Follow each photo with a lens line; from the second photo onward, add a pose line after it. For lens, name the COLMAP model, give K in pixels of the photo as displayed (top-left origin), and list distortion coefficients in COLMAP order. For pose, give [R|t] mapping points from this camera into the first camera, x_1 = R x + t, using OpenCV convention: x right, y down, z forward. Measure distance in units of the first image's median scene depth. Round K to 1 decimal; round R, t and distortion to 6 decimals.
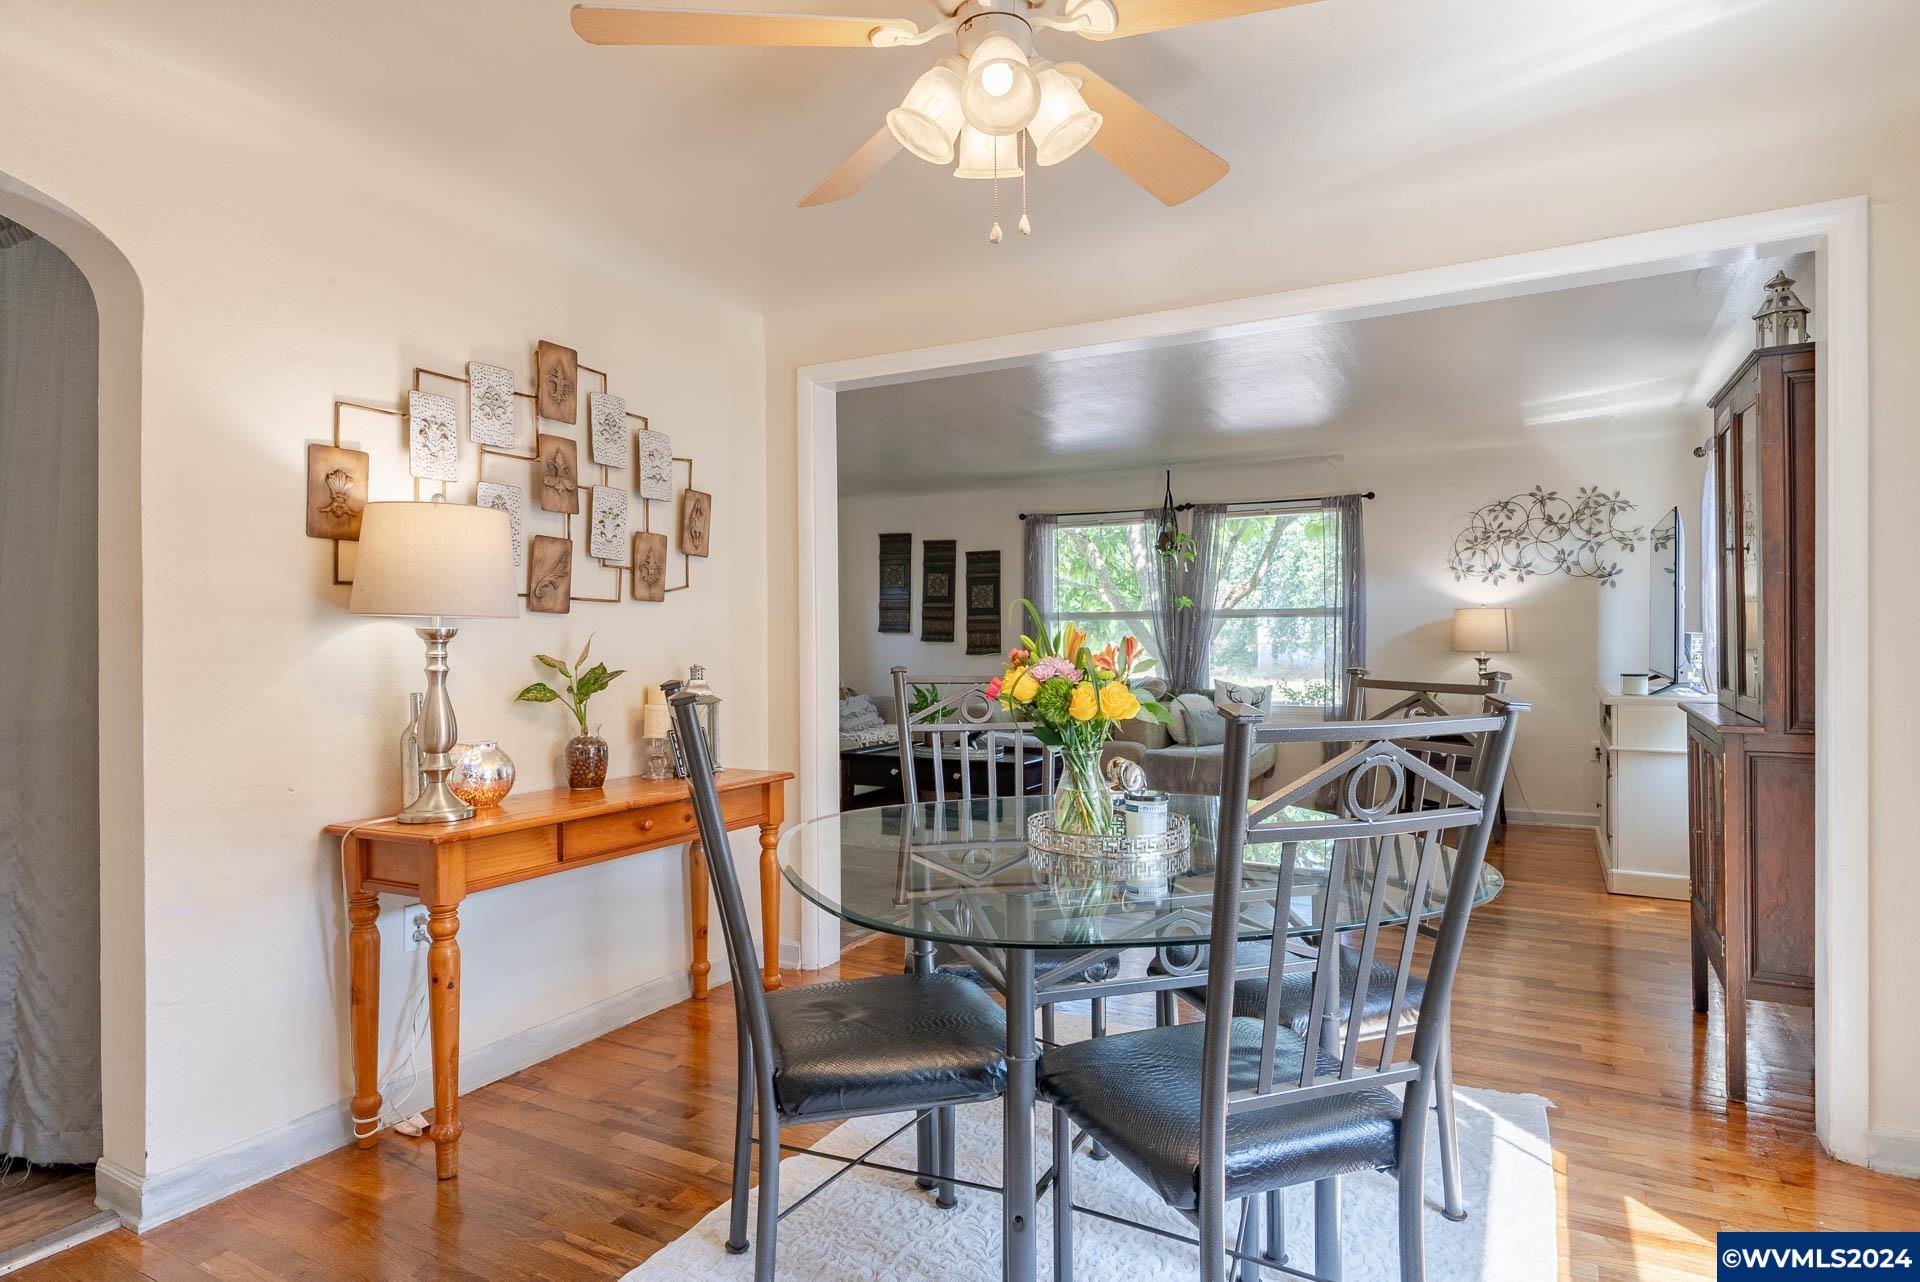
lens RADIAL K [[1054.3, 0, 960.0], [0, 1054.3, 641.0], [0, 0, 1]] dist [0.000384, 0.000134]
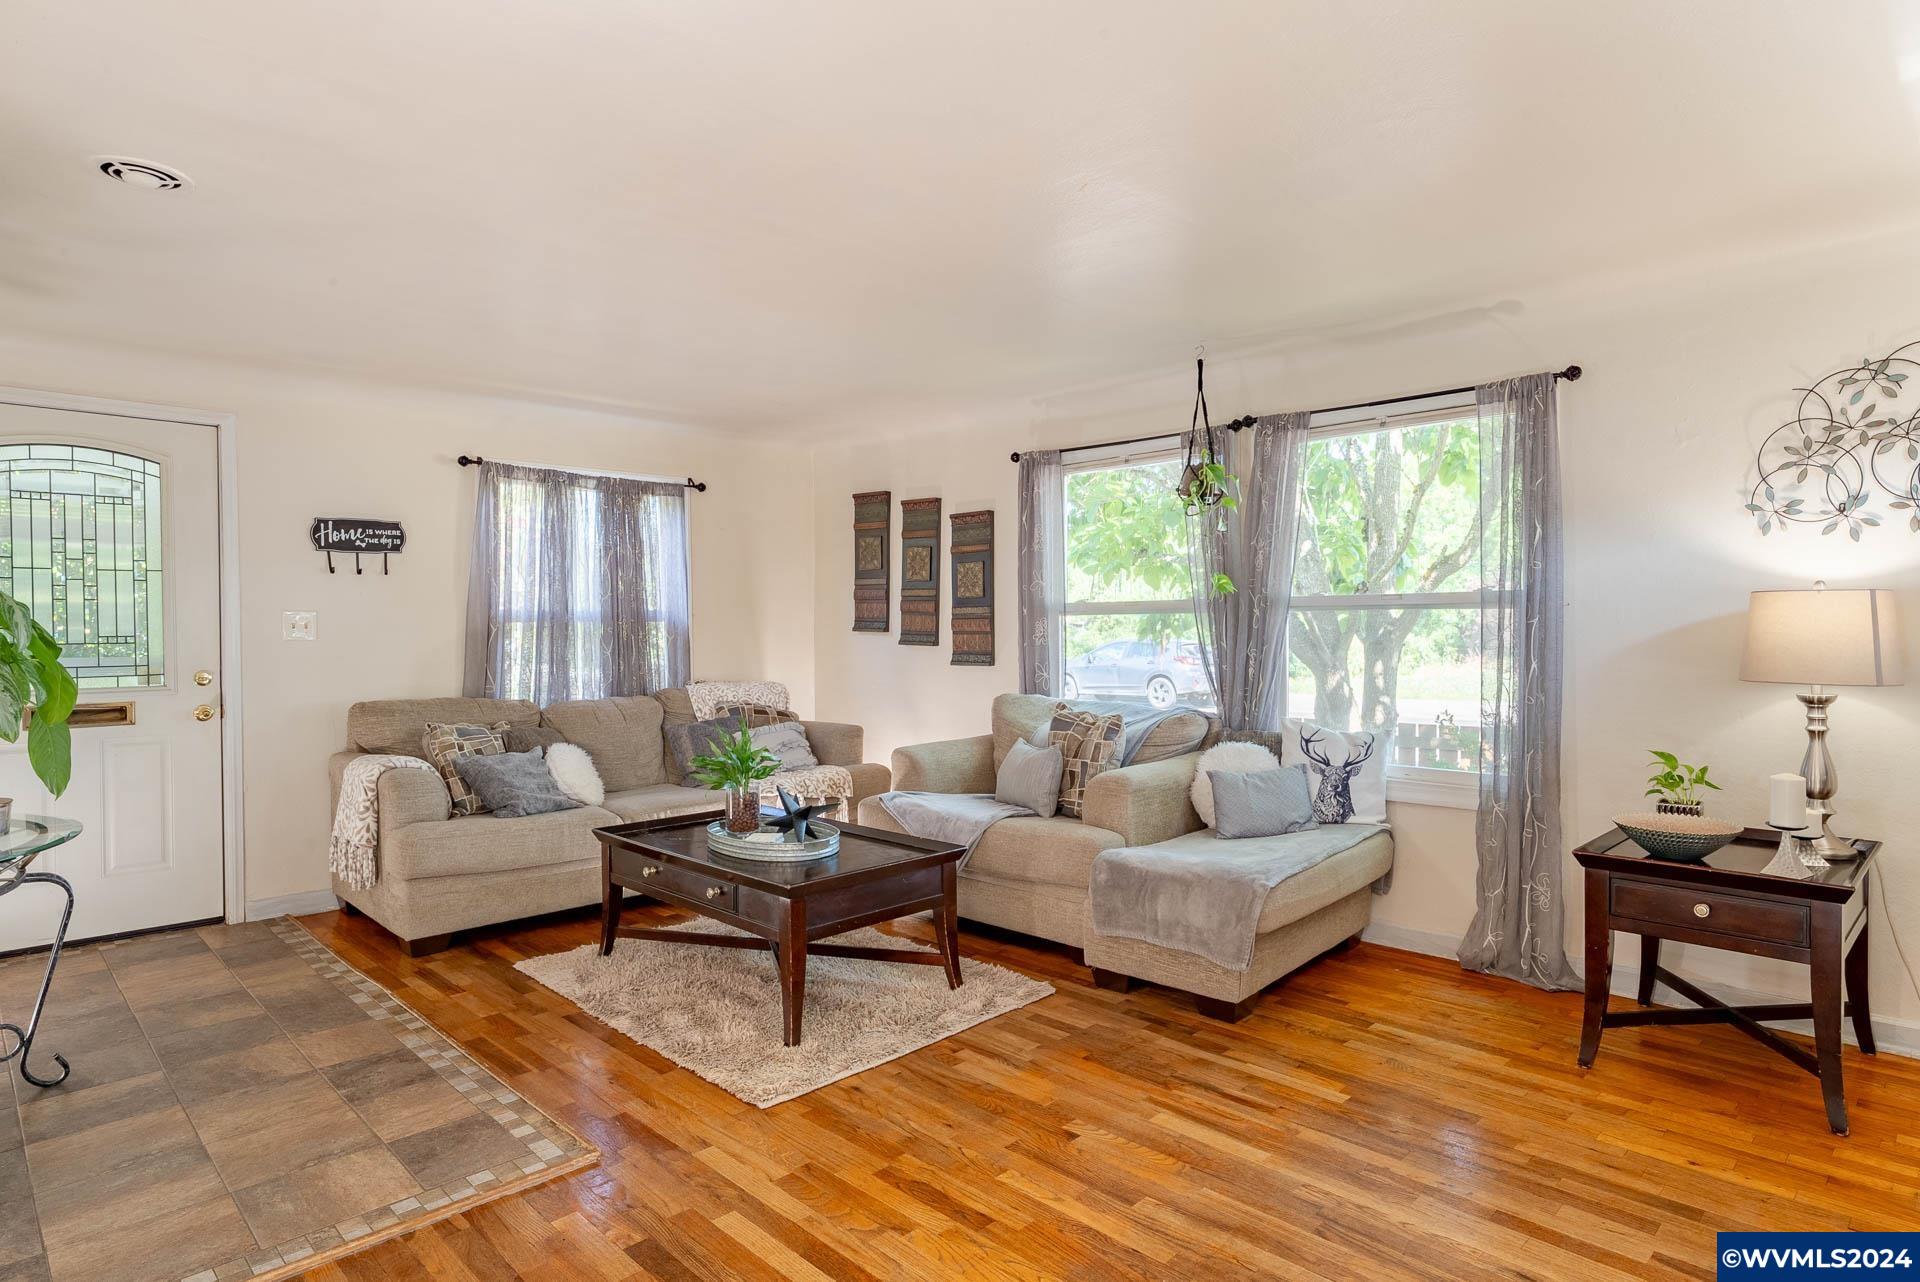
lens RADIAL K [[1054.3, 0, 960.0], [0, 1054.3, 641.0], [0, 0, 1]] dist [0.000384, 0.000134]
pose [[0.959873, 0.004015, -0.280407, 0.246393], [-0.000614, 0.999925, 0.012216, -0.013092], [0.280435, -0.011554, 0.959803, 0.418691]]
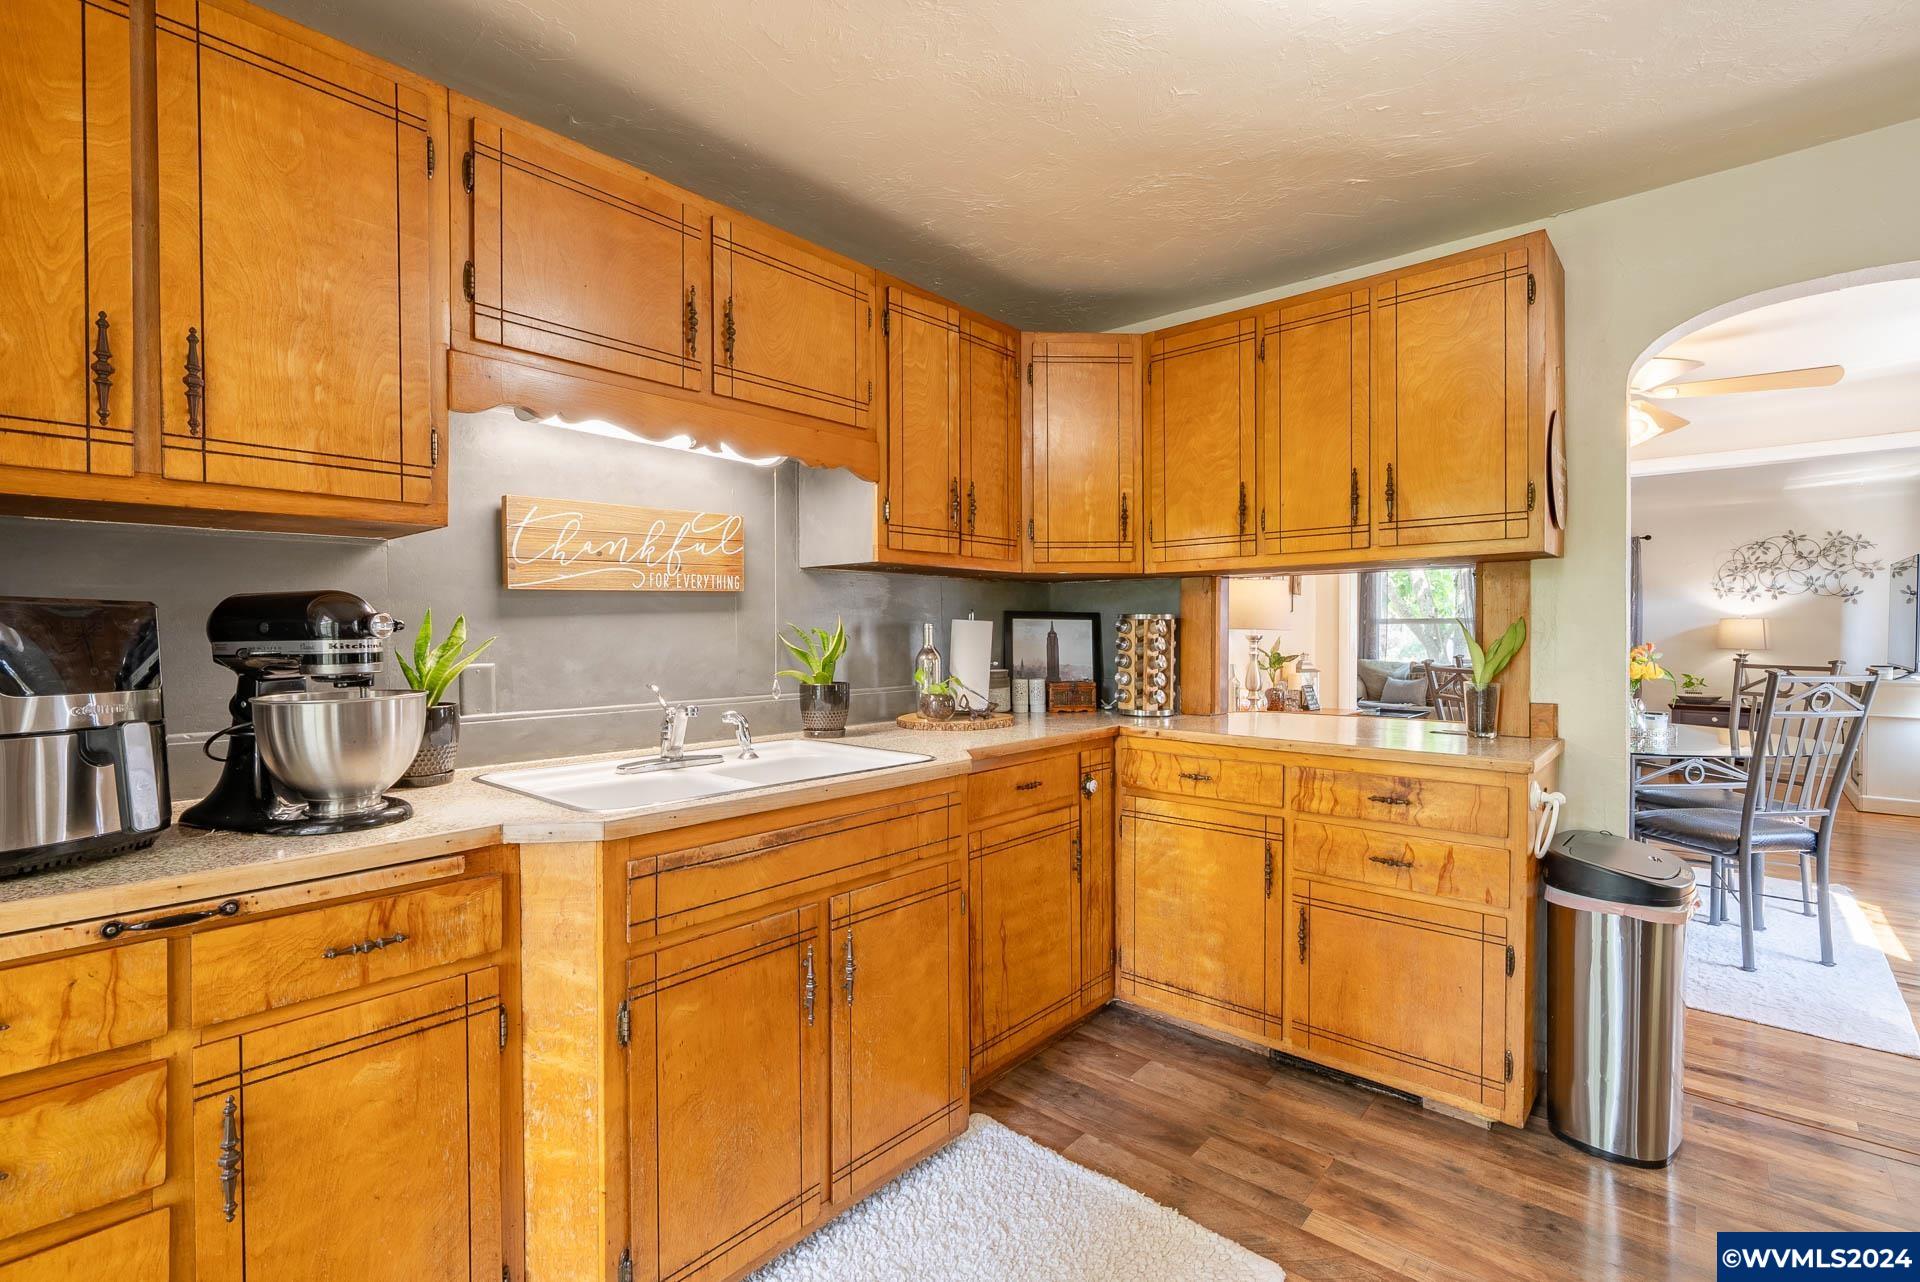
lens RADIAL K [[872.2, 0, 960.0], [0, 872.2, 641.0], [0, 0, 1]] dist [-0.001303, -0.000448]
pose [[0.977123, 0.008079, -0.212521, -0.259288], [-0.006244, 0.999937, 0.009305, -0.004800], [0.212583, -0.007765, 0.977112, -0.333473]]
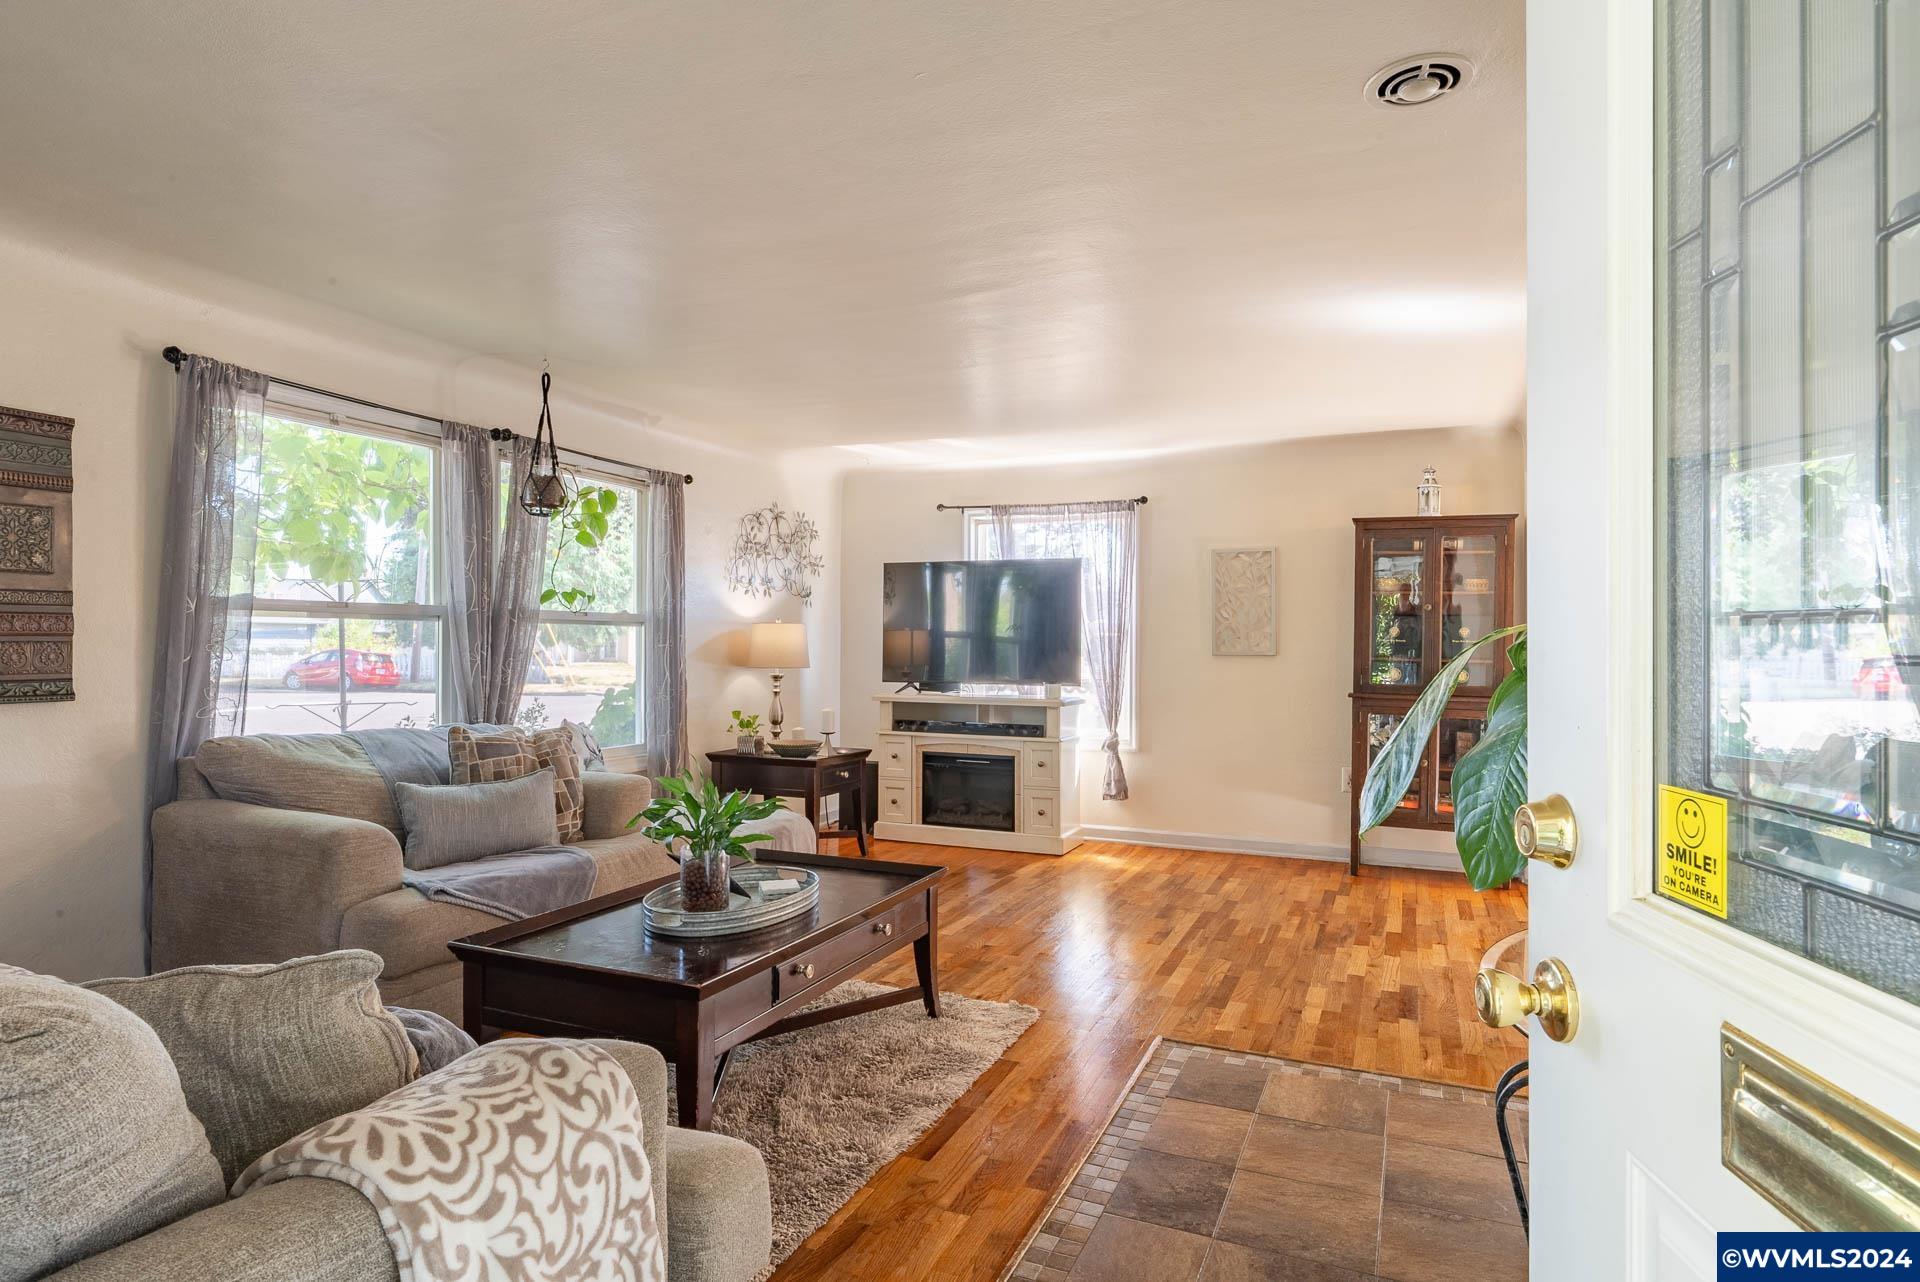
lens RADIAL K [[1062.3, 0, 960.0], [0, 1062.3, 641.0], [0, 0, 1]] dist [0.020834, -0.000272]
pose [[-0.103359, 0.009365, 0.994600, -0.447447], [-0.002917, 0.999949, -0.009718, -0.005668], [-0.994640, -0.003905, -0.103326, 0.872525]]
